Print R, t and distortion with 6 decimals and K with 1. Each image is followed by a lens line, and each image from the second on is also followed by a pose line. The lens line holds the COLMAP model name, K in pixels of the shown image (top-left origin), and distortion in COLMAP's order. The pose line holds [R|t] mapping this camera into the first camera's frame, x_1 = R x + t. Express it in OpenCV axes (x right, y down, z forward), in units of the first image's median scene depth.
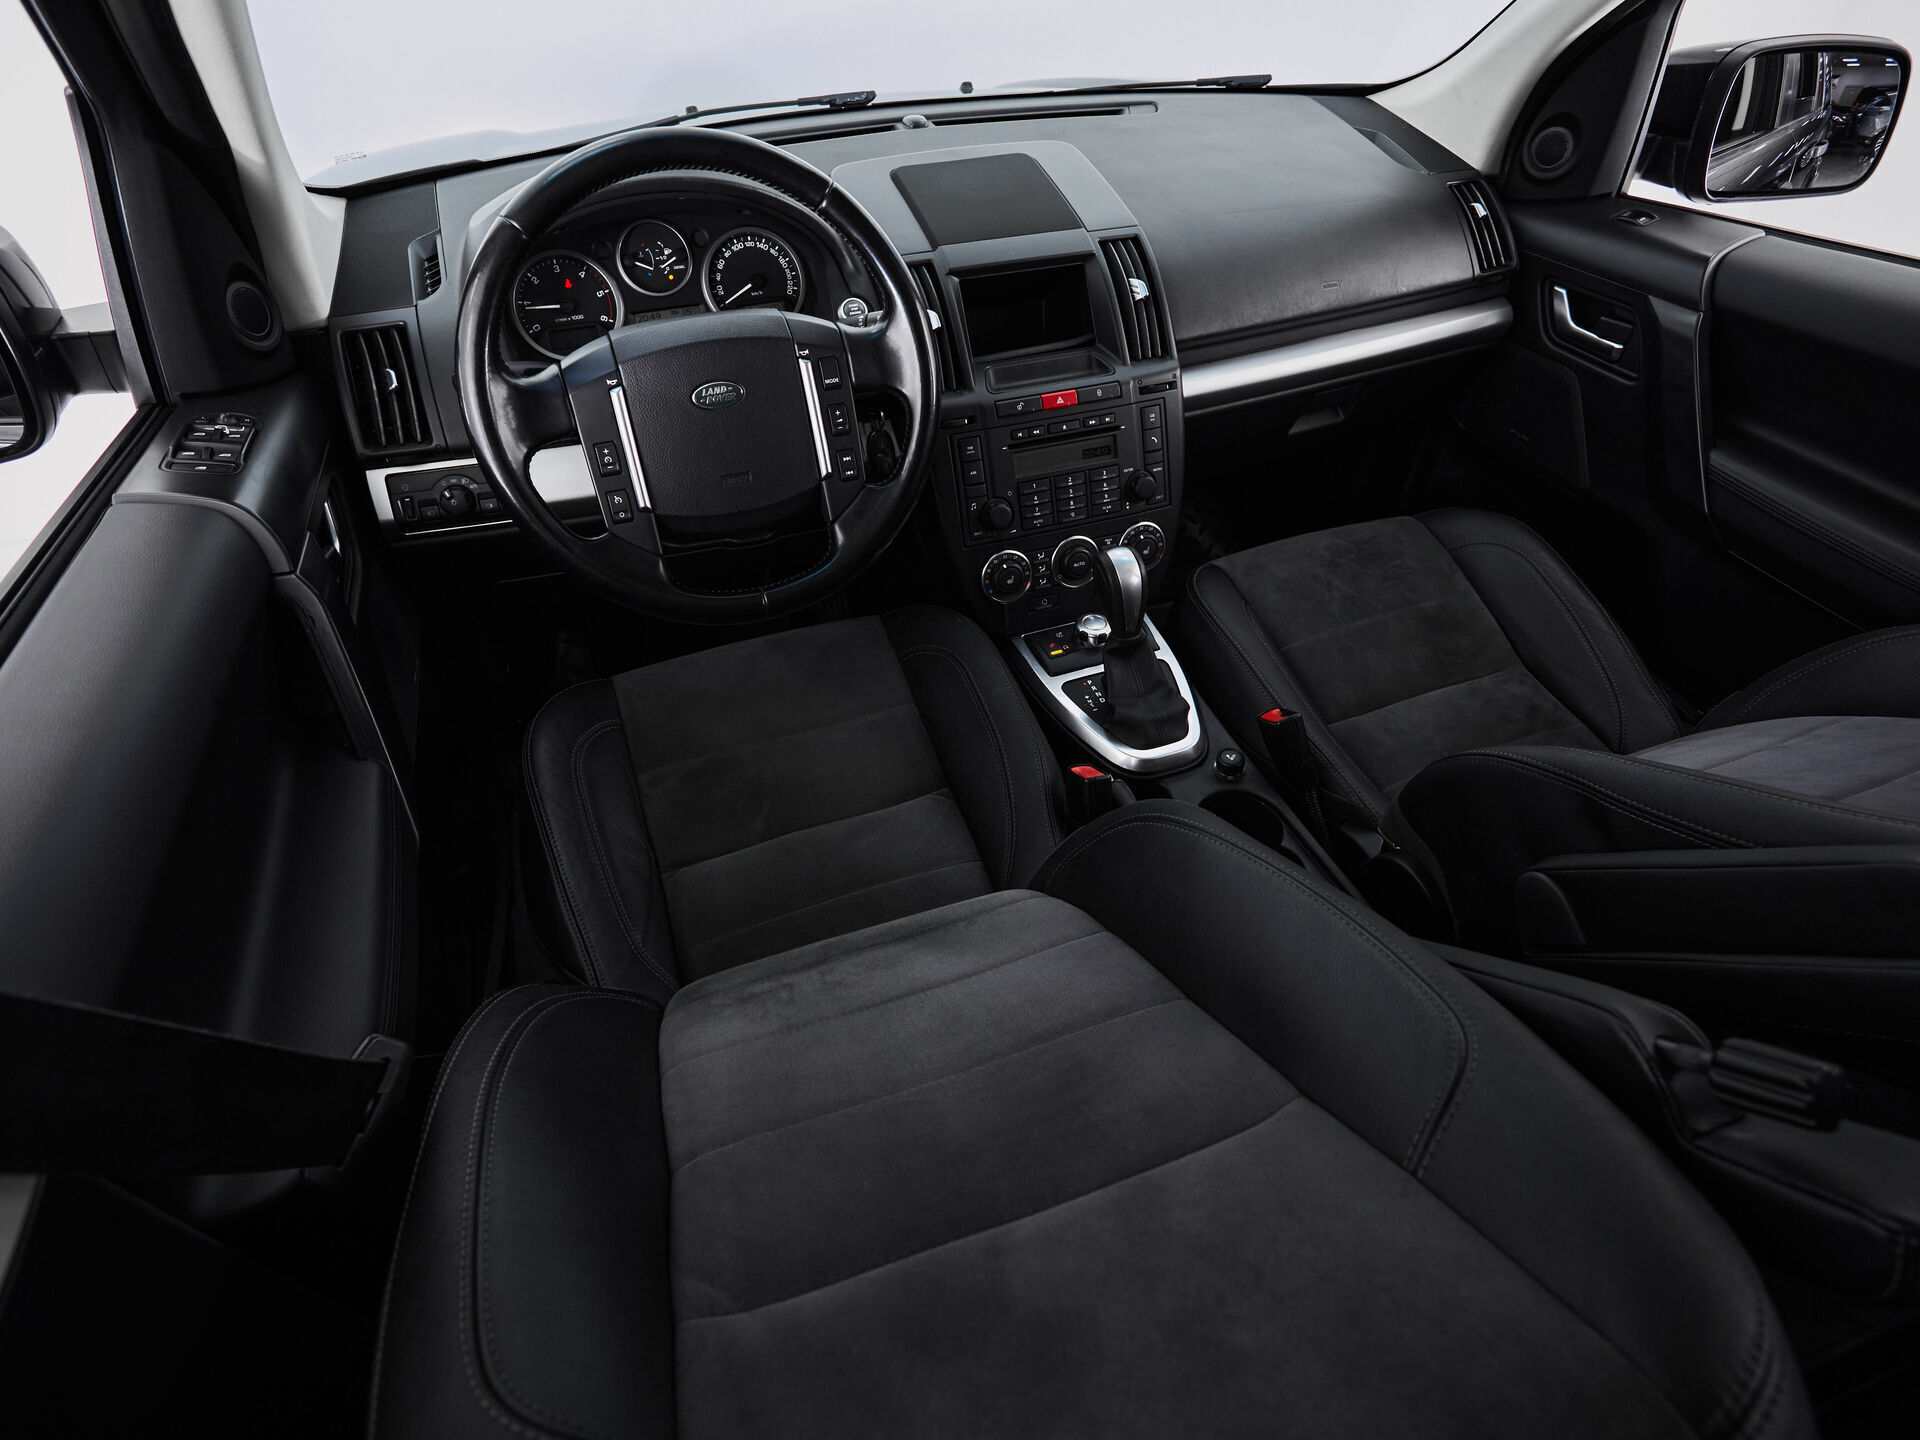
lens RADIAL K [[1008.3, 0, 960.0], [0, 1008.3, 720.0], [0, 0, 1]] dist [-0.003365, -0.000298]
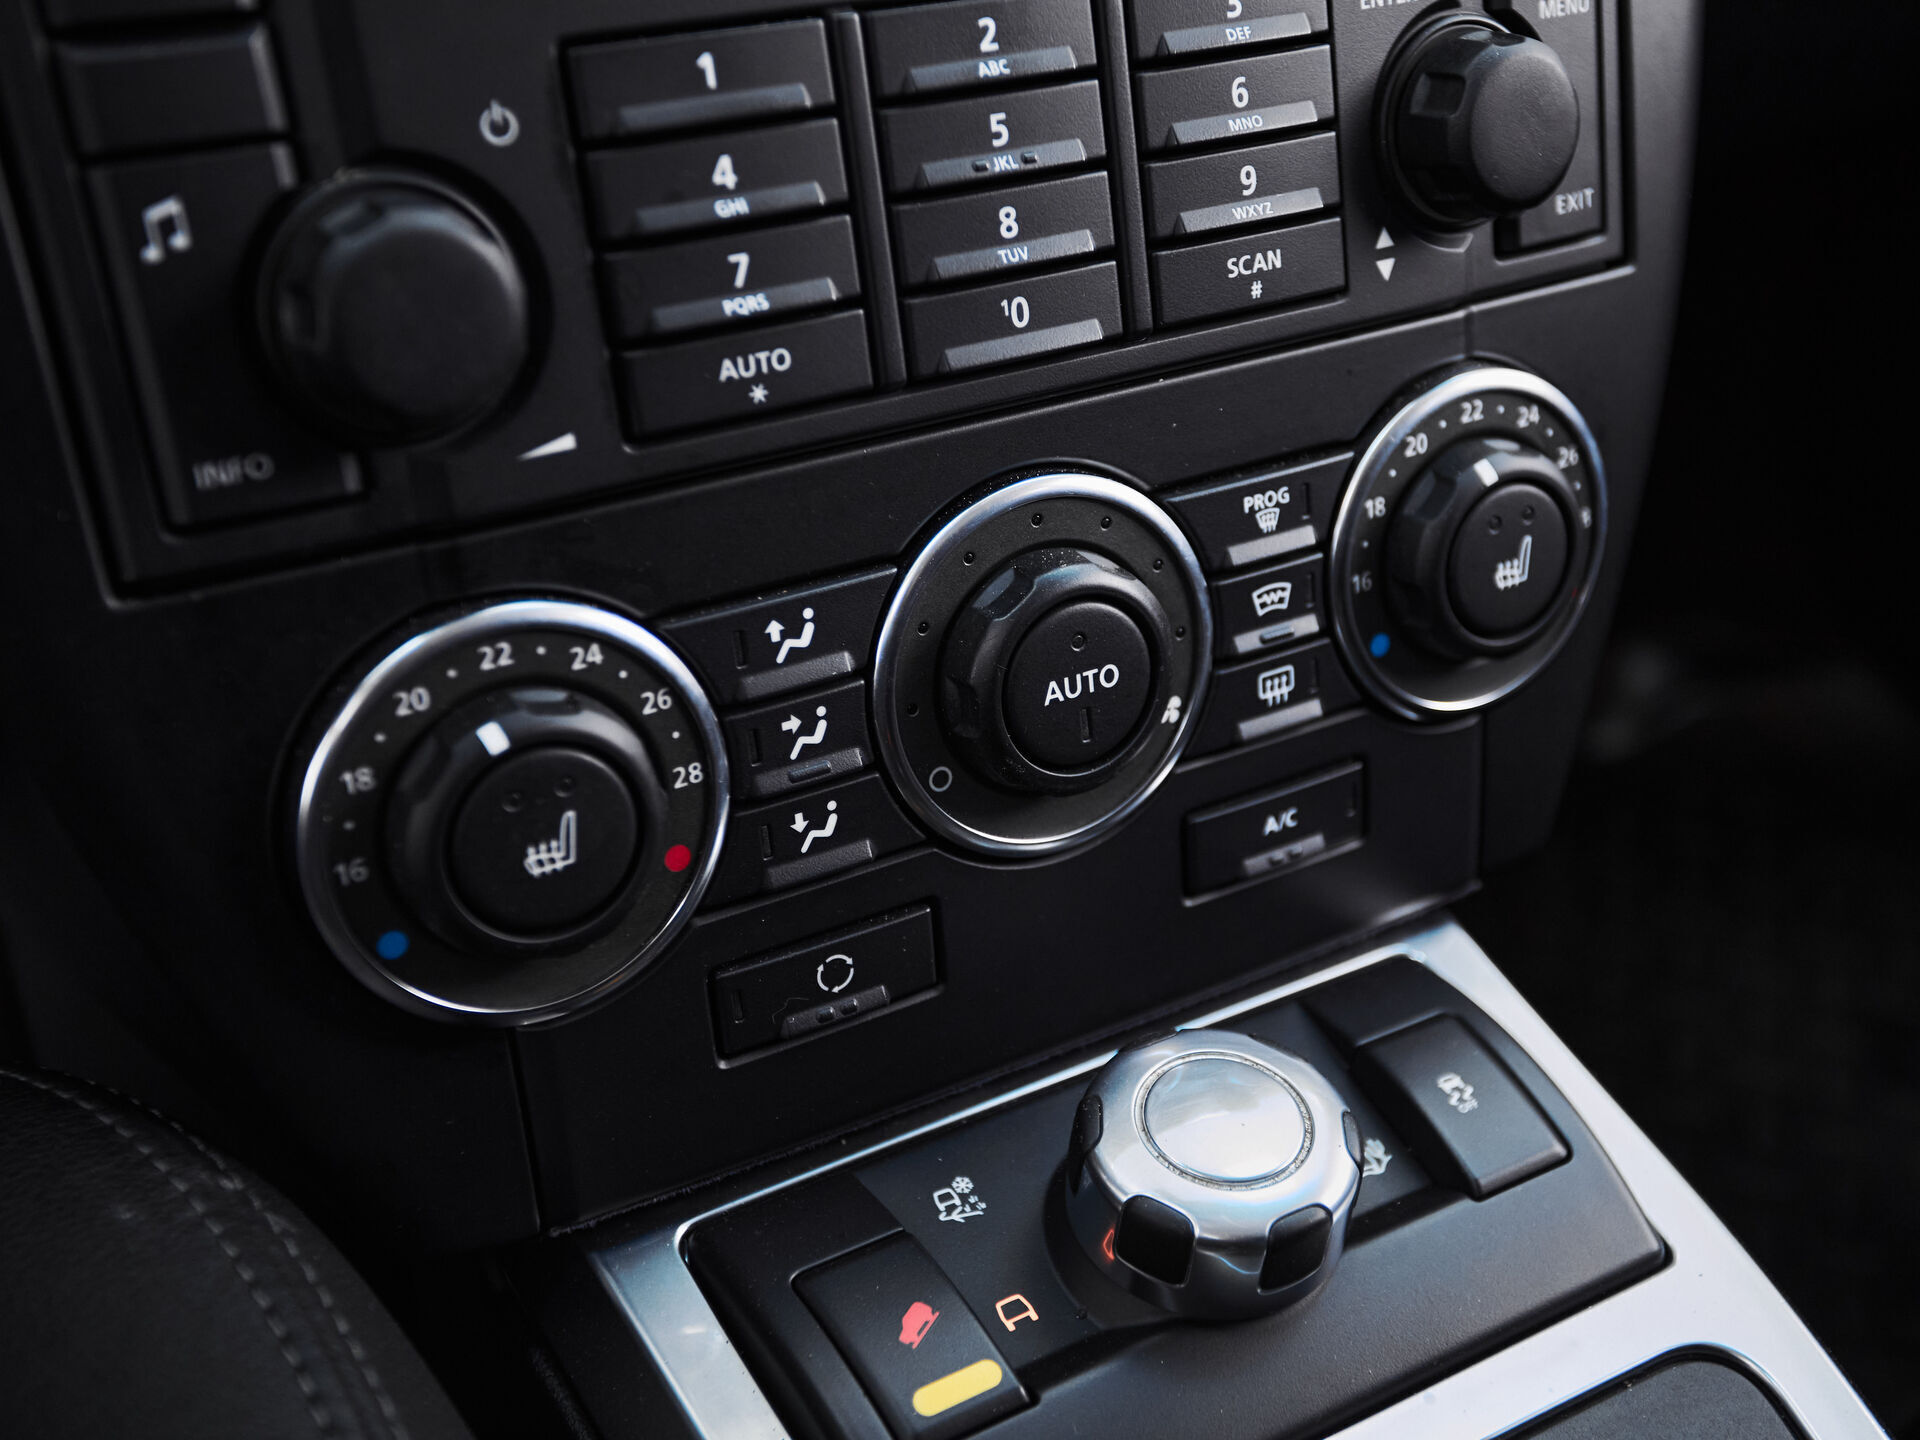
lens RADIAL K [[2338.7, 0, 1064.0], [0, 2338.7, 719.3], [0, 0, 1]] dist [0.014422, 0.051682]
pose [[0.977522, -0.046728, 0.205588, 0.053139], [0.065209, 0.994326, -0.084049, -0.125937], [-0.200494, 0.095566, 0.975023, 0.710638]]
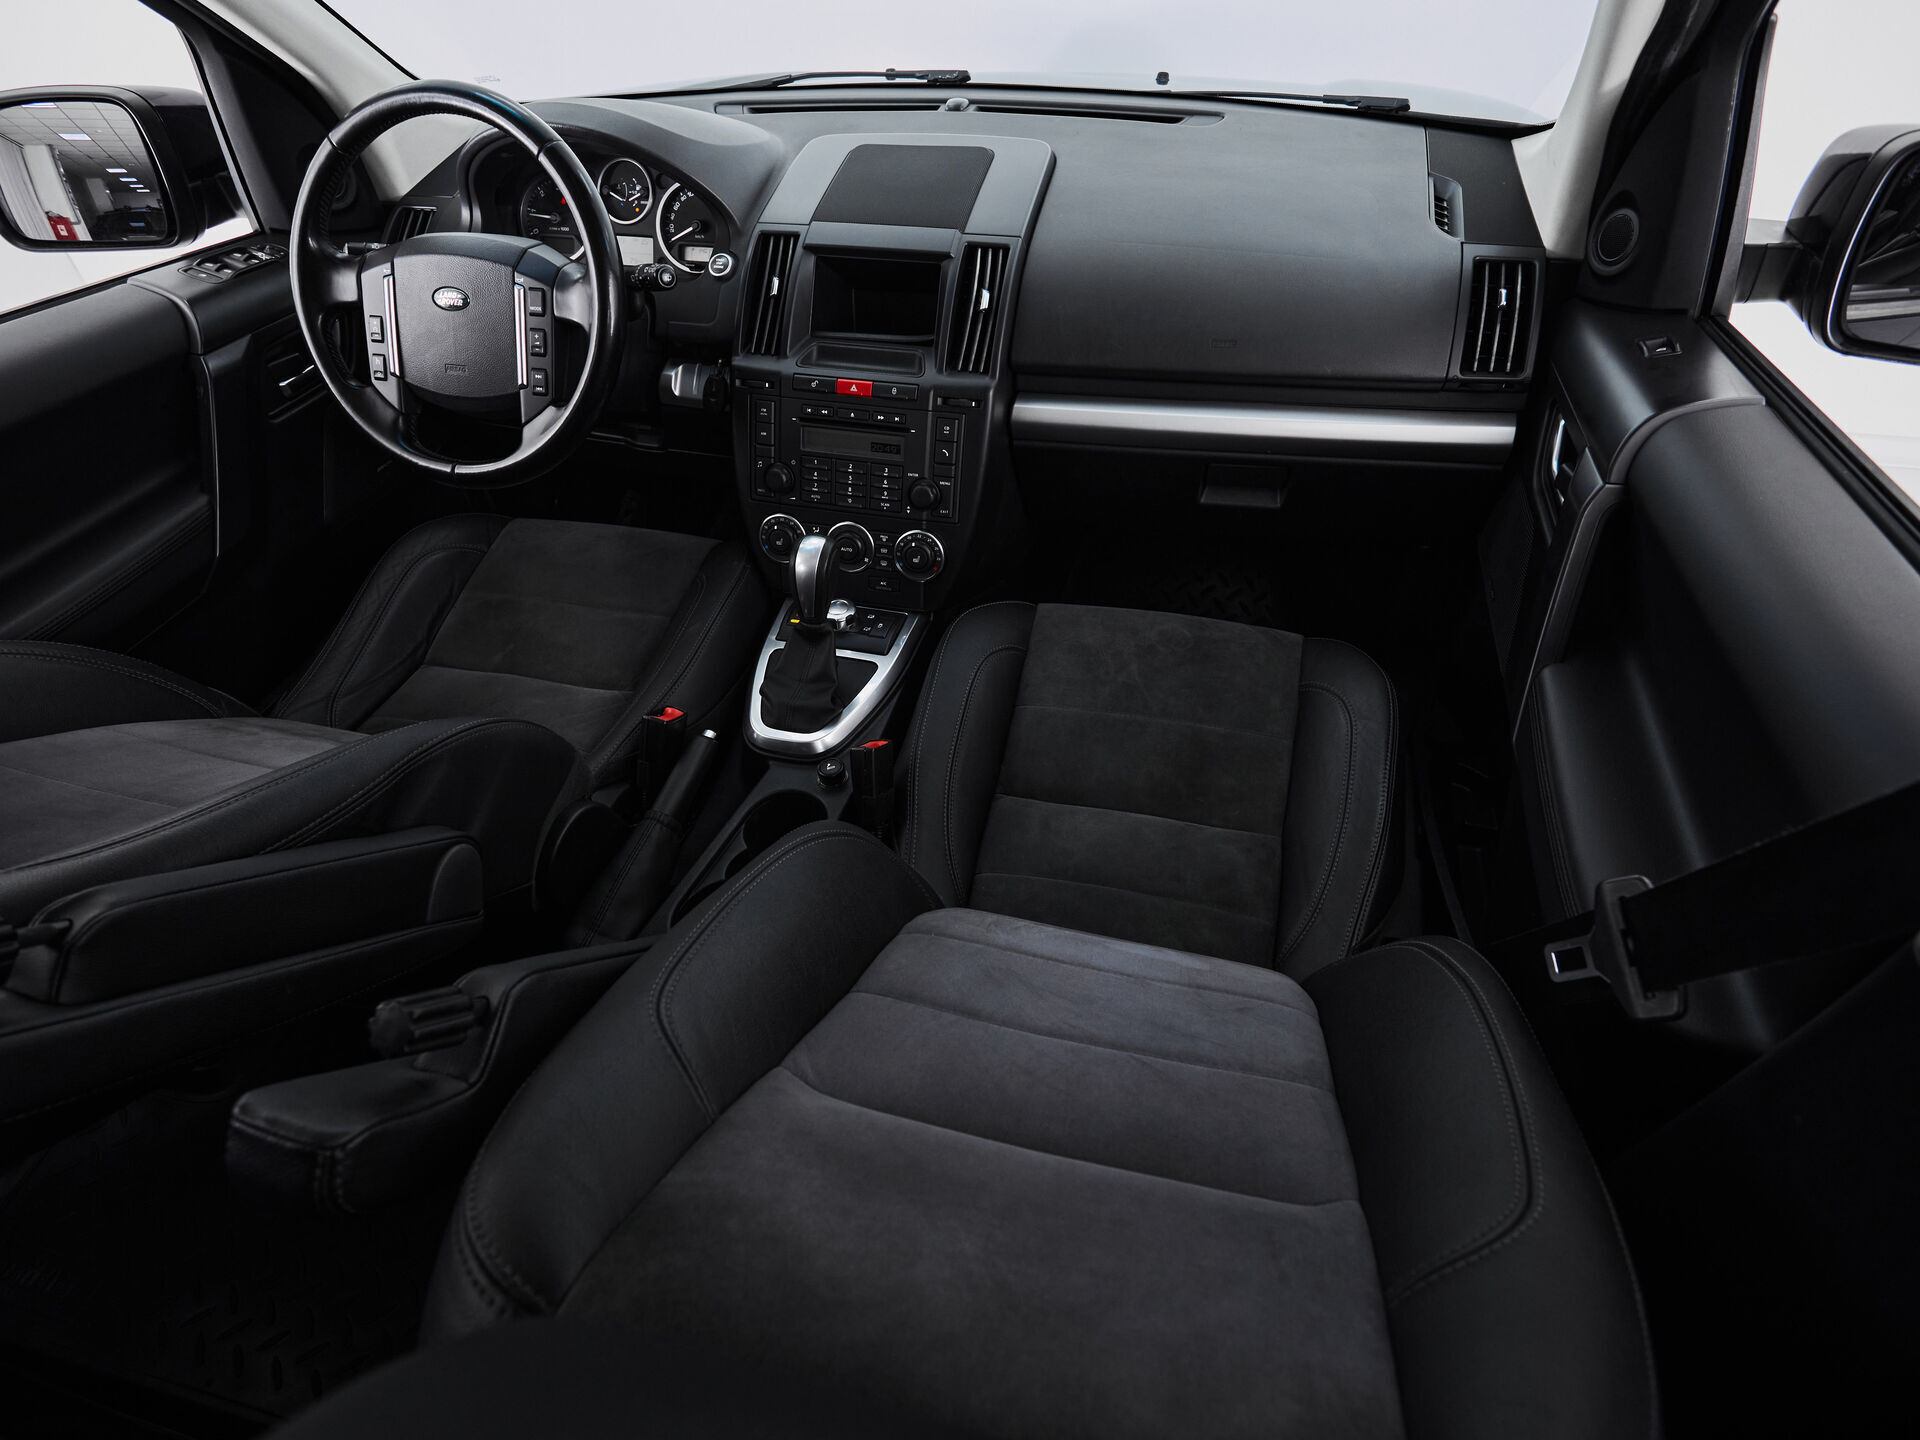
lens RADIAL K [[1008.3, 0, 960.0], [0, 1008.3, 720.0], [0, 0, 1]] dist [-0.003365, -0.000298]
pose [[0.817508, 0.380354, -0.432448, 0.734926], [-0.366916, 0.922744, 0.117963, -0.160061], [0.443907, 0.062236, 0.893909, 0.144898]]
